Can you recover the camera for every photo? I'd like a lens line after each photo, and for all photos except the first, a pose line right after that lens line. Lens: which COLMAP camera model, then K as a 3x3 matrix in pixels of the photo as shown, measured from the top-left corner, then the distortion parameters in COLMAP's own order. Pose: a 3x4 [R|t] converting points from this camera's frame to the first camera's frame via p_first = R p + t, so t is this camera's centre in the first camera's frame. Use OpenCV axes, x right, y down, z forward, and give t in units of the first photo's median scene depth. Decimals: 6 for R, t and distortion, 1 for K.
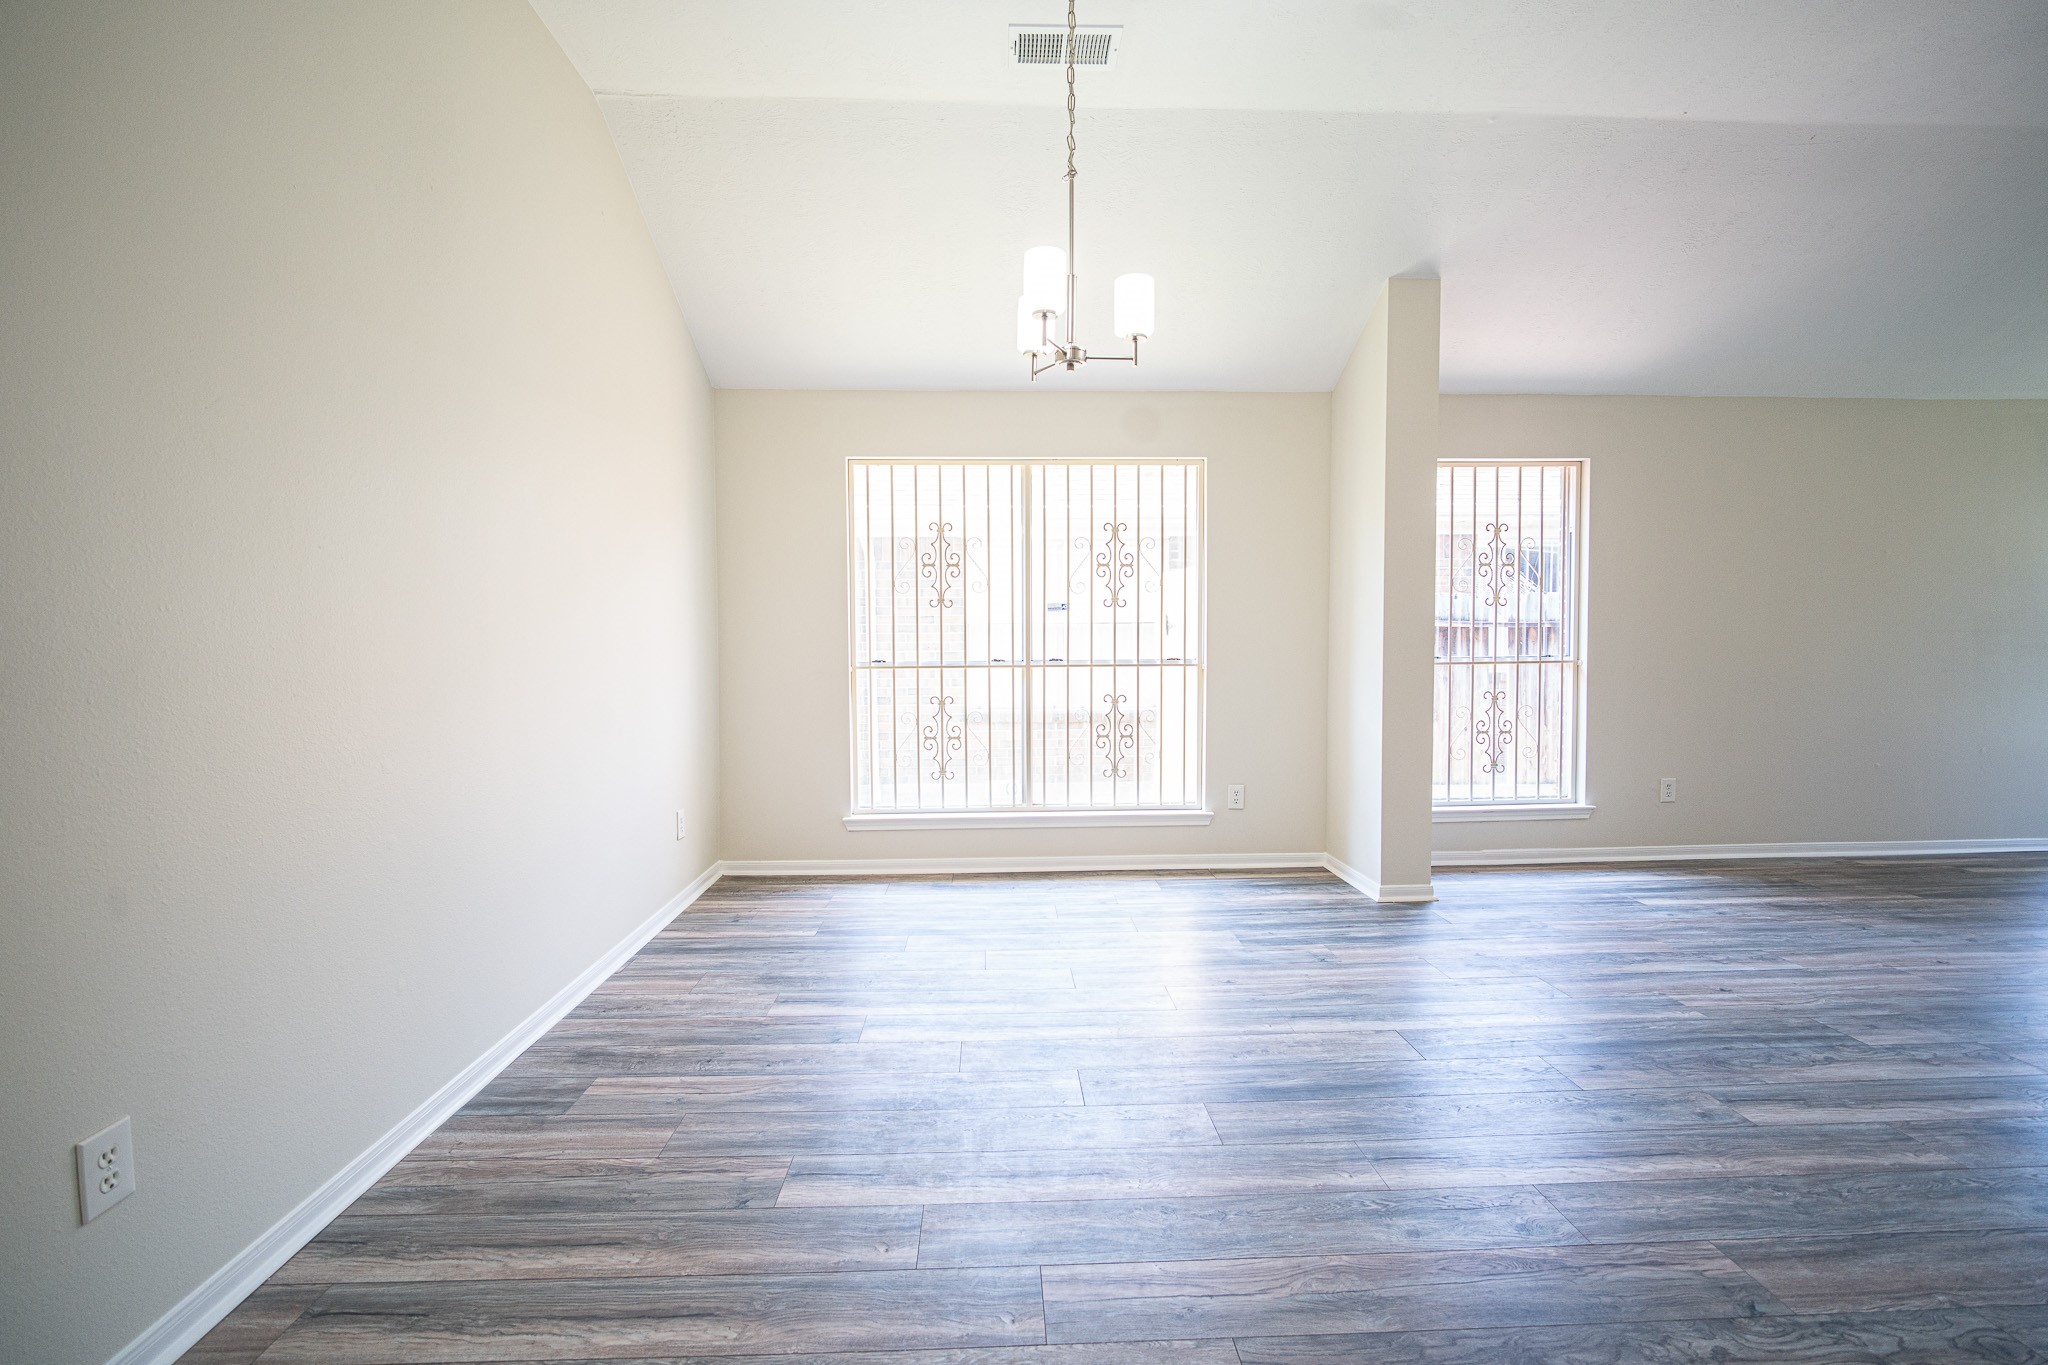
lens RADIAL K [[884.1, 0, 1021.1], [0, 884.1, 684.0], [0, 0, 1]] dist [-0.018515, 0.005968]
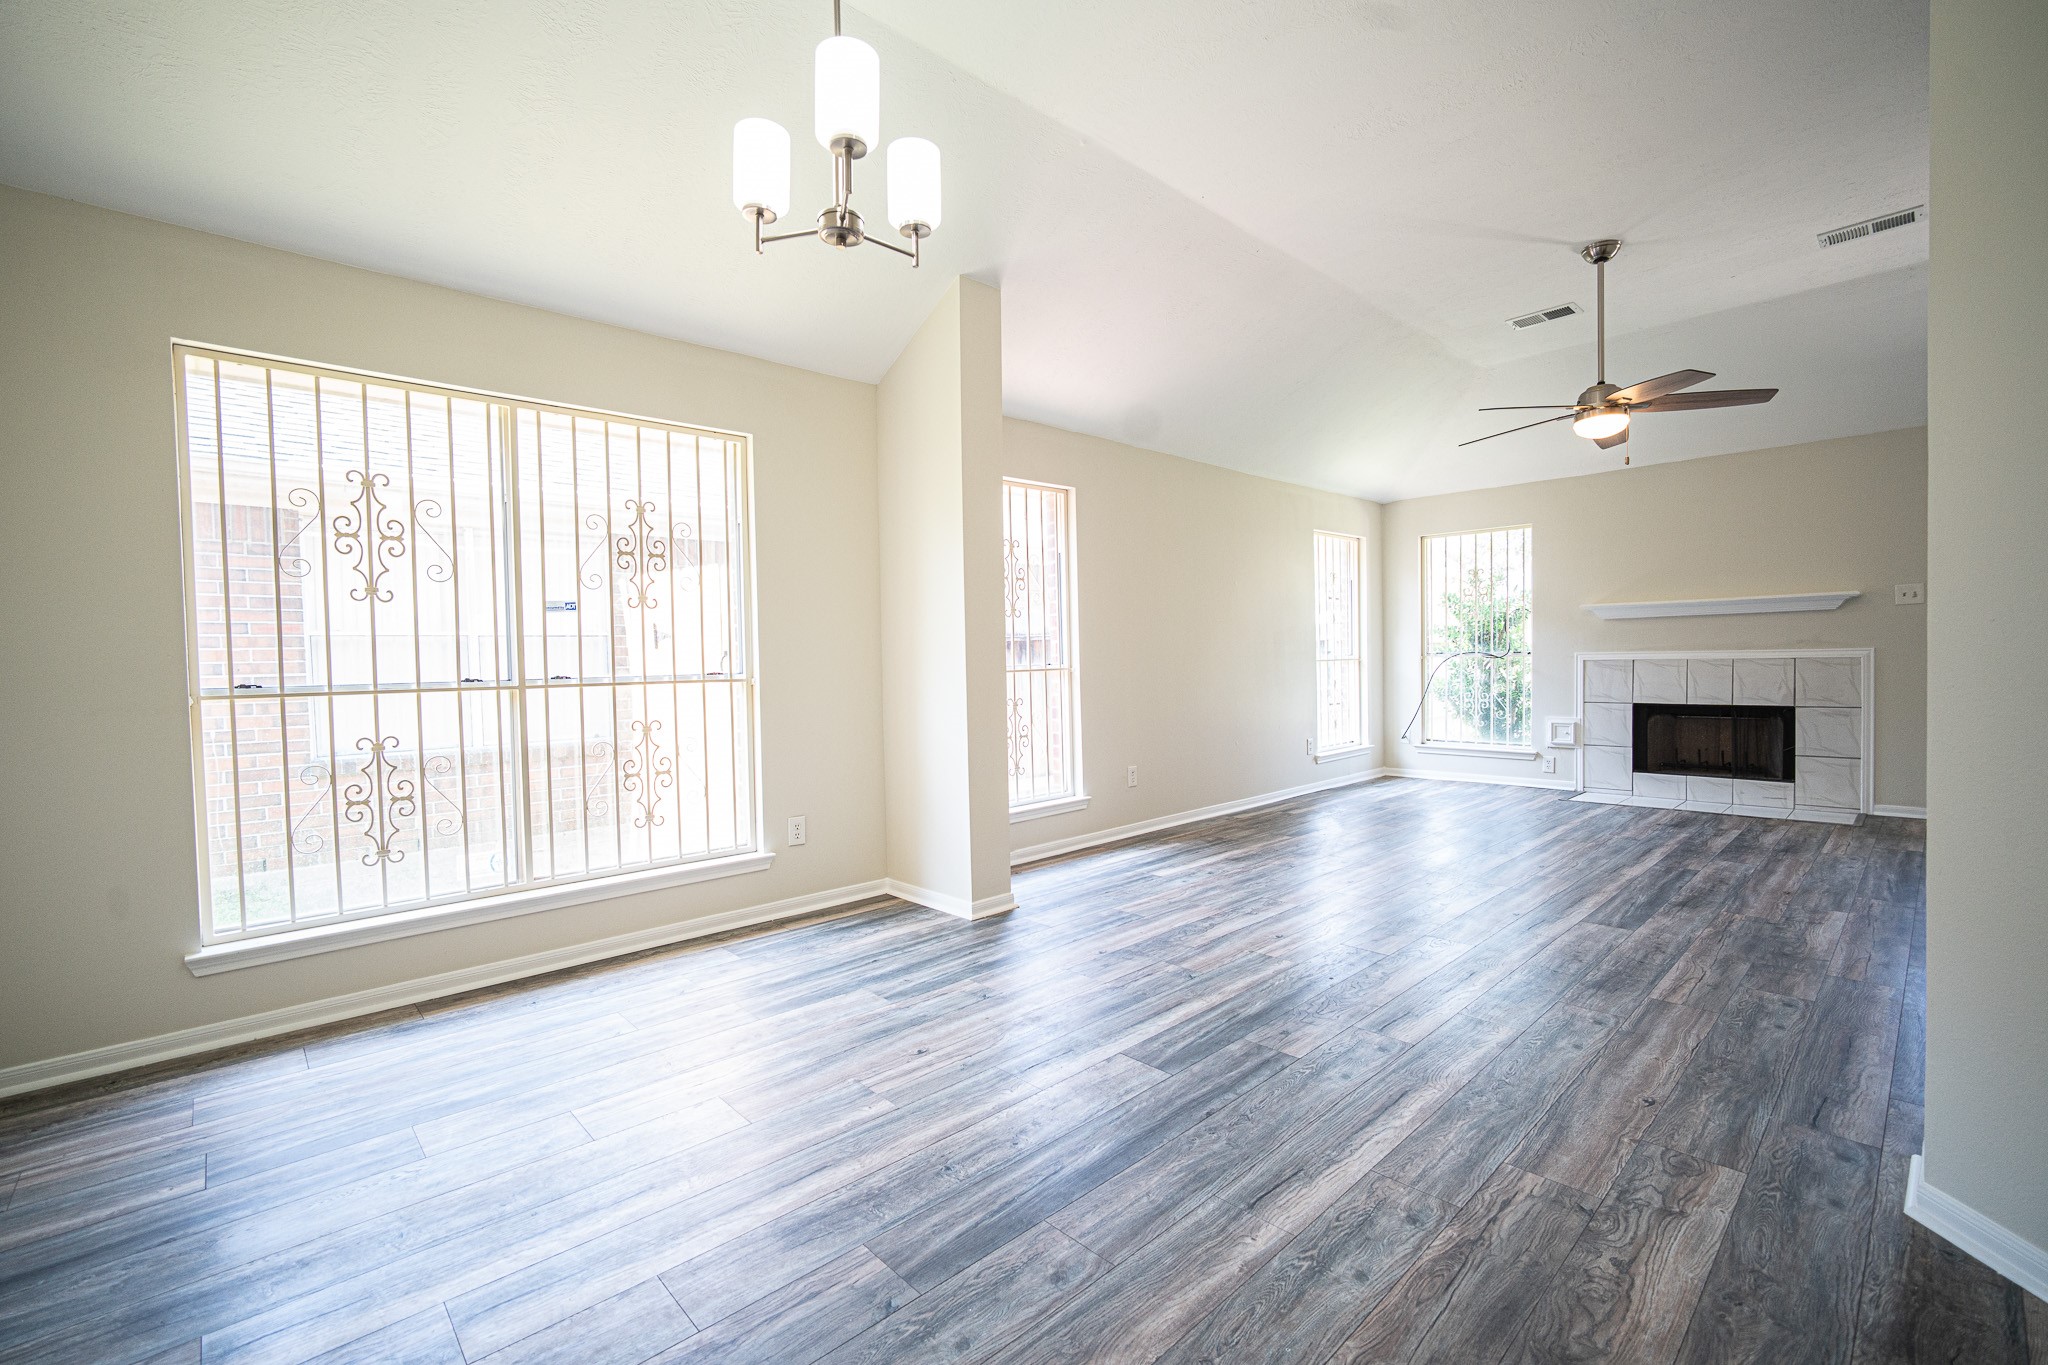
lens RADIAL K [[884.1, 0, 1015.1], [0, 884.1, 684.8], [0, 0, 1]] dist [-0.018515, 0.005968]
pose [[0.758644, -0.027506, 0.650925, -0.156100], [0.044165, 0.998981, -0.009260, 0.002200], [-0.650007, 0.035773, 0.759086, 0.203341]]
